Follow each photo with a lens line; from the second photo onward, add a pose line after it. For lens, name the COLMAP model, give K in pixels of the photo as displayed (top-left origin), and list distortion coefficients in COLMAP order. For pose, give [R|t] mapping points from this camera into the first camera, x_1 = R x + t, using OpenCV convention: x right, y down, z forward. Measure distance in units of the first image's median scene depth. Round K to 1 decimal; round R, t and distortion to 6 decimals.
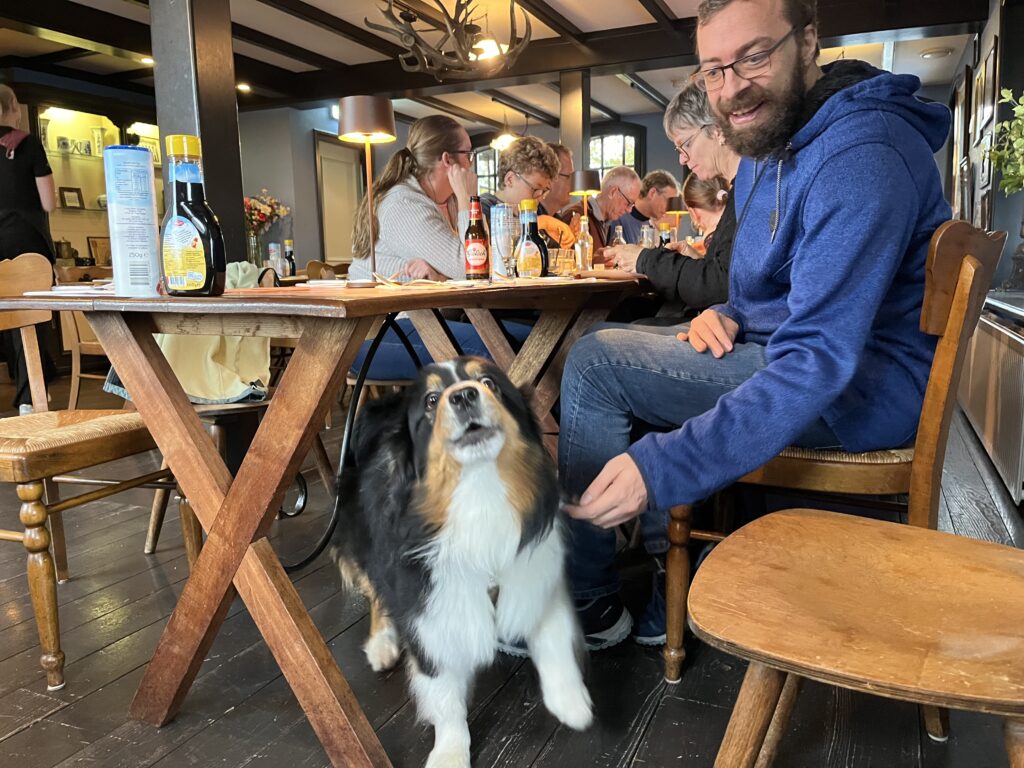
lens RADIAL K [[786.2, 0, 507.8], [0, 786.2, 379.7], [0, 0, 1]] dist [0.061912, -0.086687]
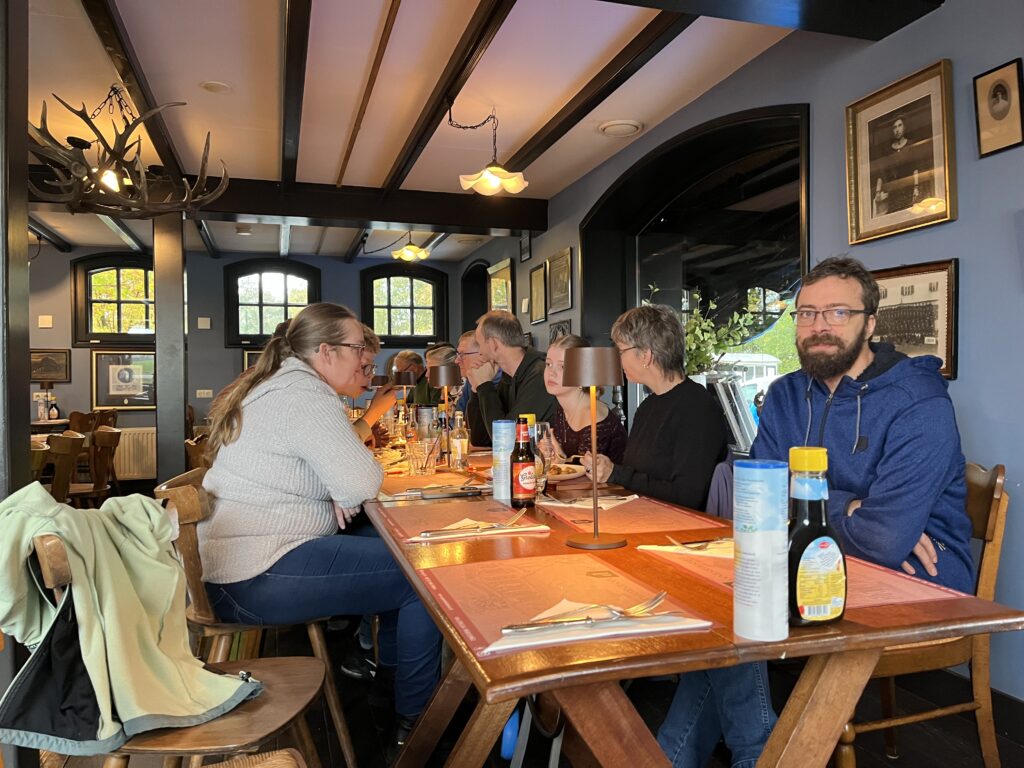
lens RADIAL K [[786.2, 0, 519.4], [0, 786.2, 381.0], [0, 0, 1]] dist [0.061912, -0.086687]
pose [[0.742485, 0.006945, 0.669826, -0.294945], [0.094520, 0.988855, -0.115026, -0.072089], [-0.663160, 0.148717, 0.733554, 0.128950]]
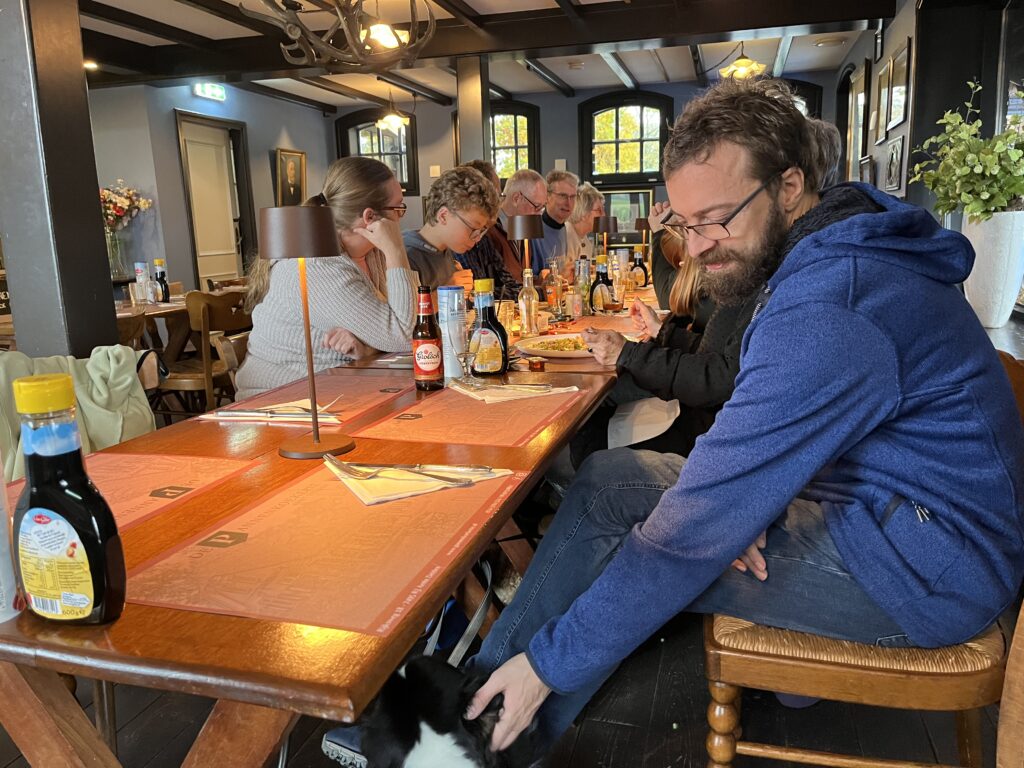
lens RADIAL K [[786.2, 0, 514.5], [0, 786.2, 380.5], [0, 0, 1]] dist [0.061912, -0.086687]
pose [[0.986985, -0.043933, 0.154692, -0.034147], [0.036216, 0.997971, 0.052359, -0.075513], [-0.156678, -0.046075, 0.986574, 0.080705]]
